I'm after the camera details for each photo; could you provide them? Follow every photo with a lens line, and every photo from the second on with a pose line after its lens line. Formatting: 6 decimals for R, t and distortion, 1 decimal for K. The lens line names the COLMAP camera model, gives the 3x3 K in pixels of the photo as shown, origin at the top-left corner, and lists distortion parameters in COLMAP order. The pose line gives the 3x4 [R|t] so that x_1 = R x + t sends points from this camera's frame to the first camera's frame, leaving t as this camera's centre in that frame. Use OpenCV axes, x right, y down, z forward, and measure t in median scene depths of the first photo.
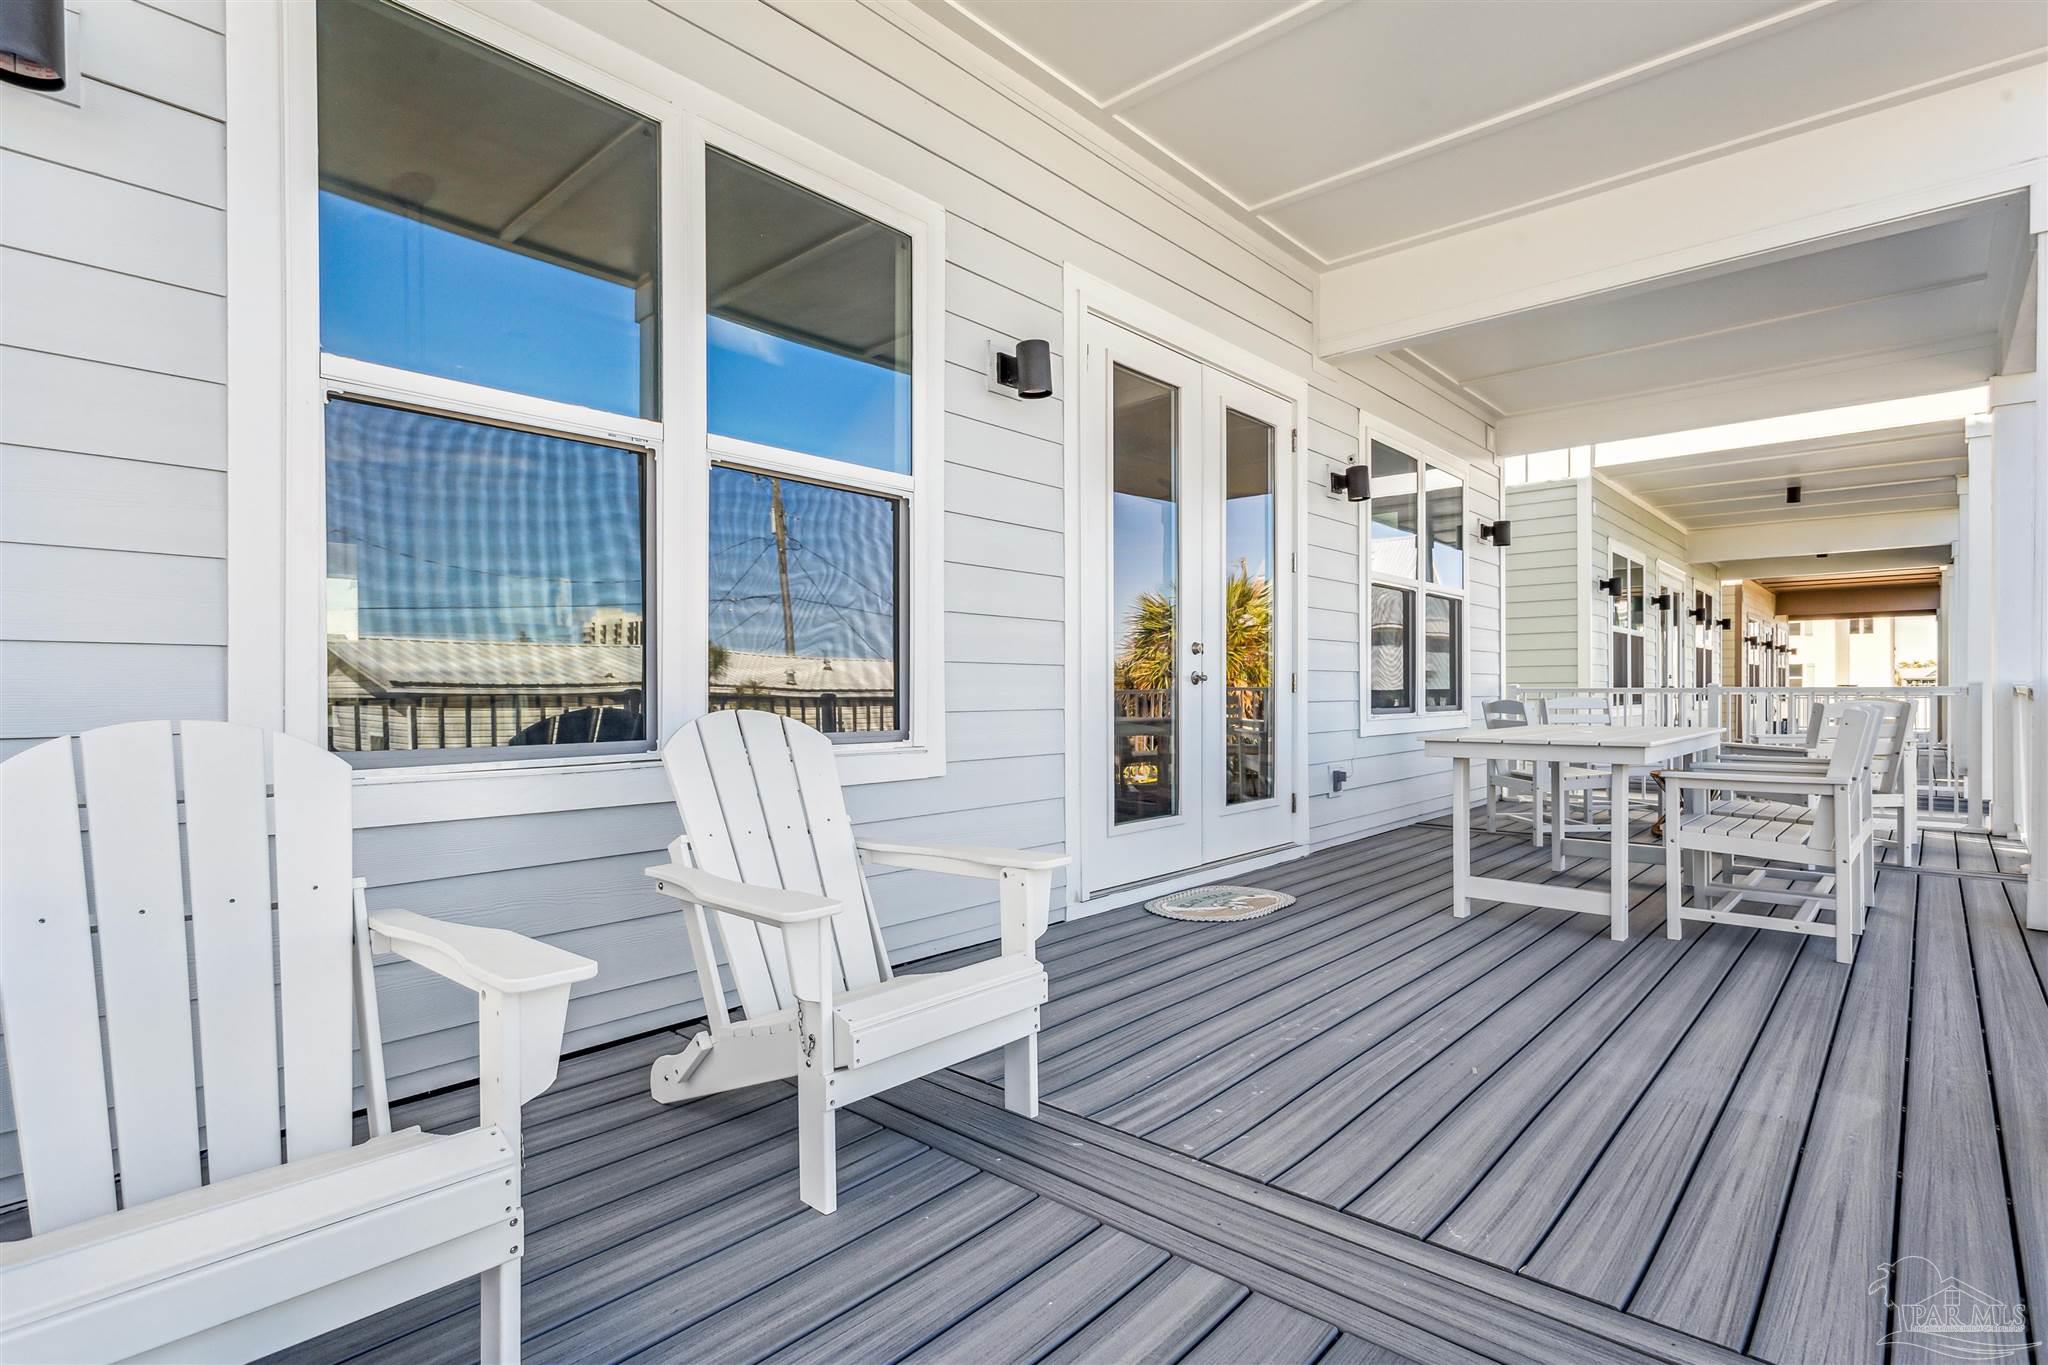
lens RADIAL K [[1003.9, 0, 1019.1], [0, 1003.9, 692.1], [0, 0, 1]] dist [0.010467, -0.000087]
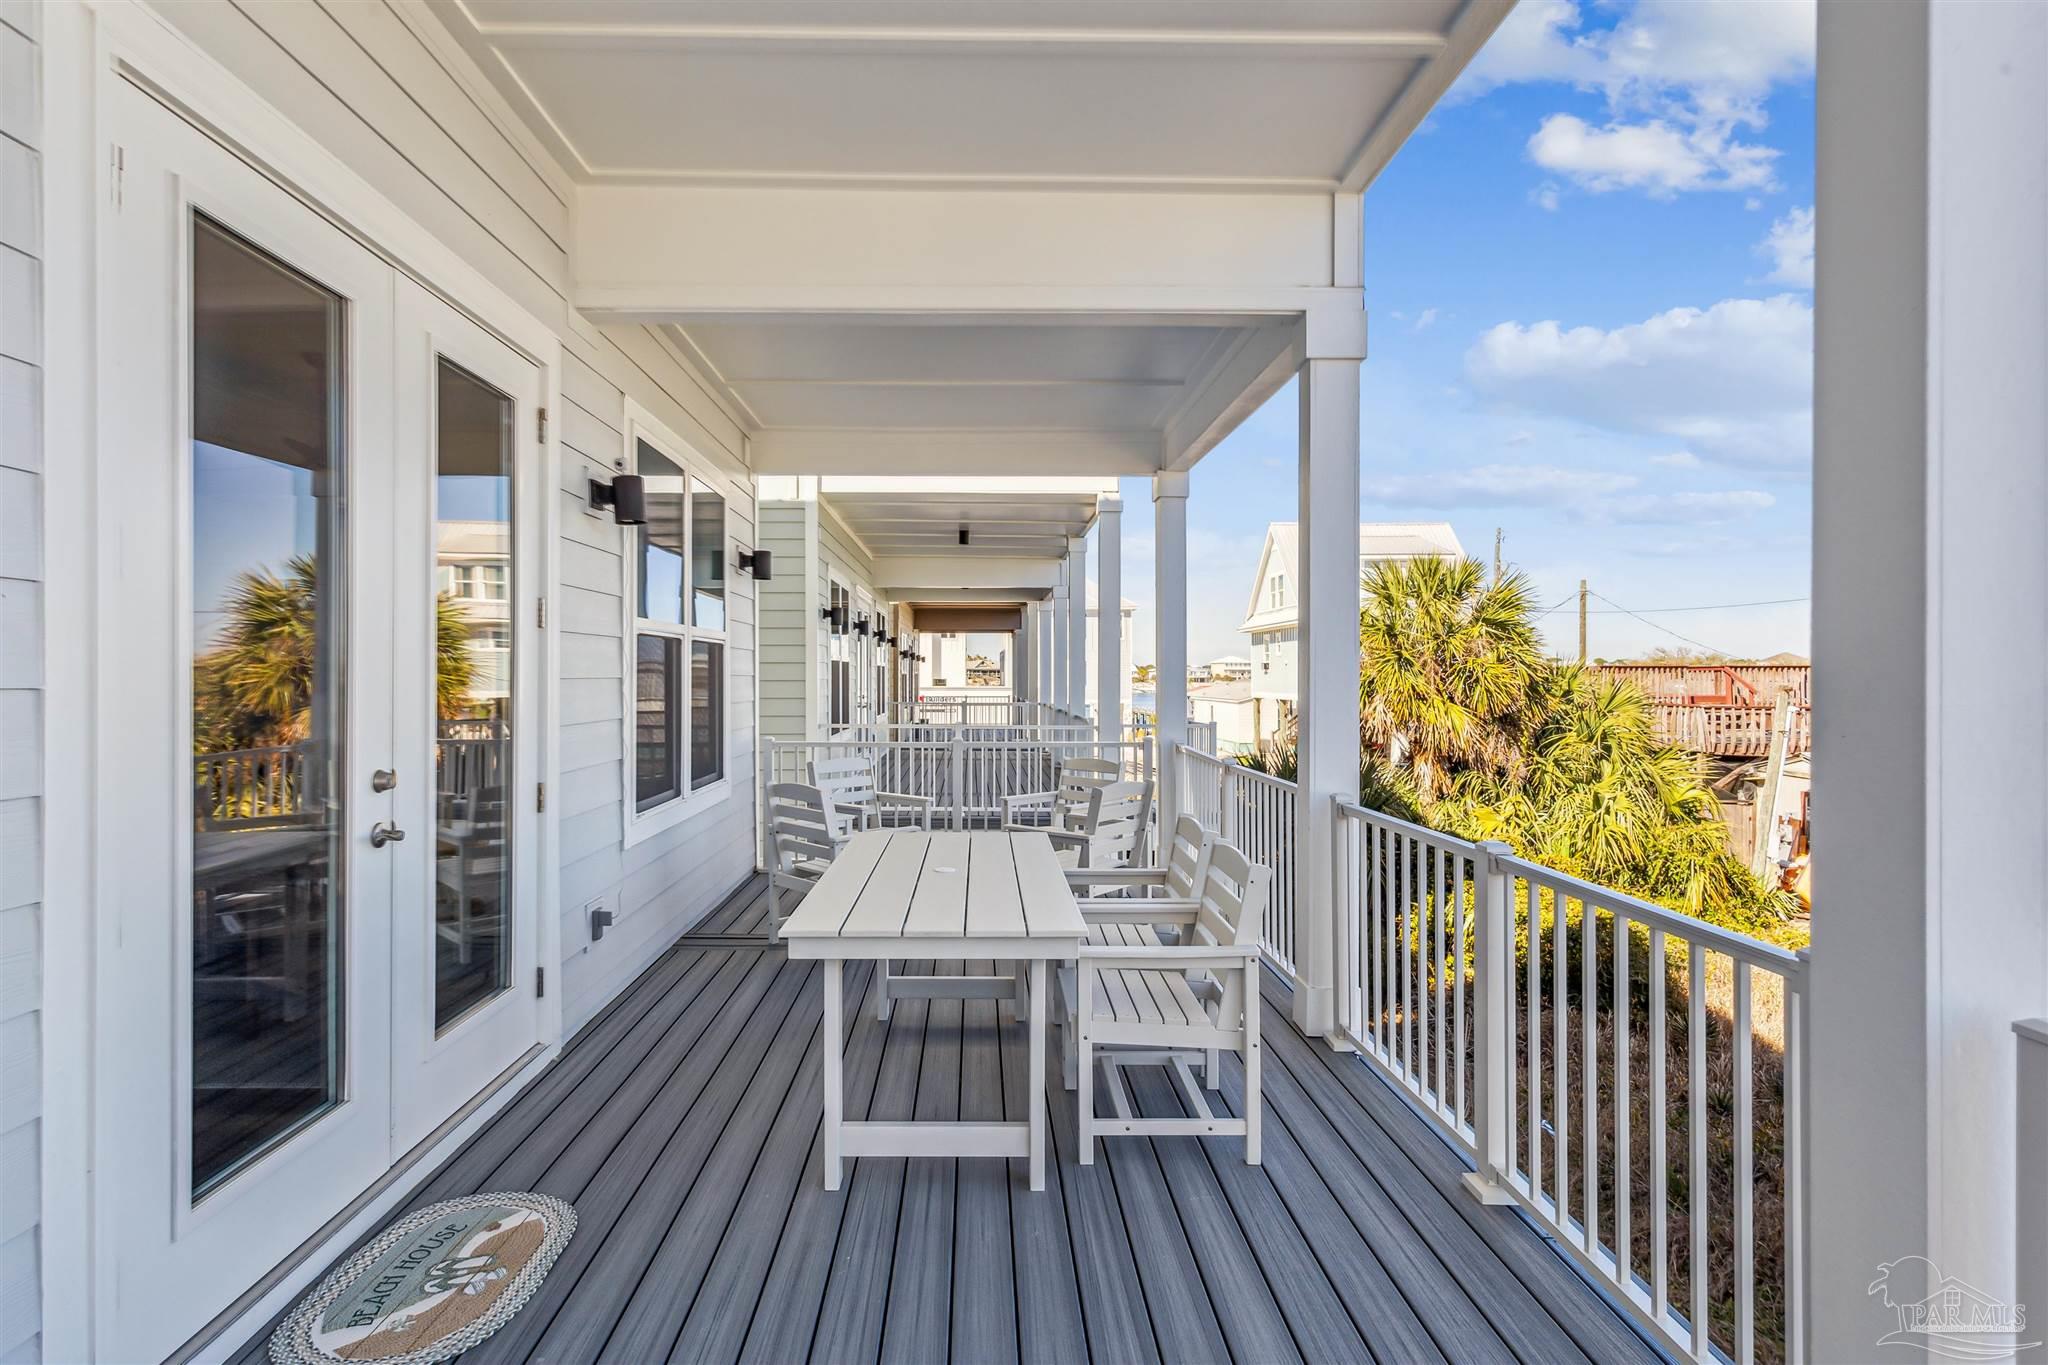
lens RADIAL K [[1041.0, 0, 982.8], [0, 1041.0, 679.2], [0, 0, 1]] dist [0.007193, 0.000478]
pose [[0.739520, 0.002731, 0.673129, 0.027403], [-0.003507, 0.999994, -0.000205, -0.078228], [-0.673125, -0.002209, 0.739525, 0.276959]]
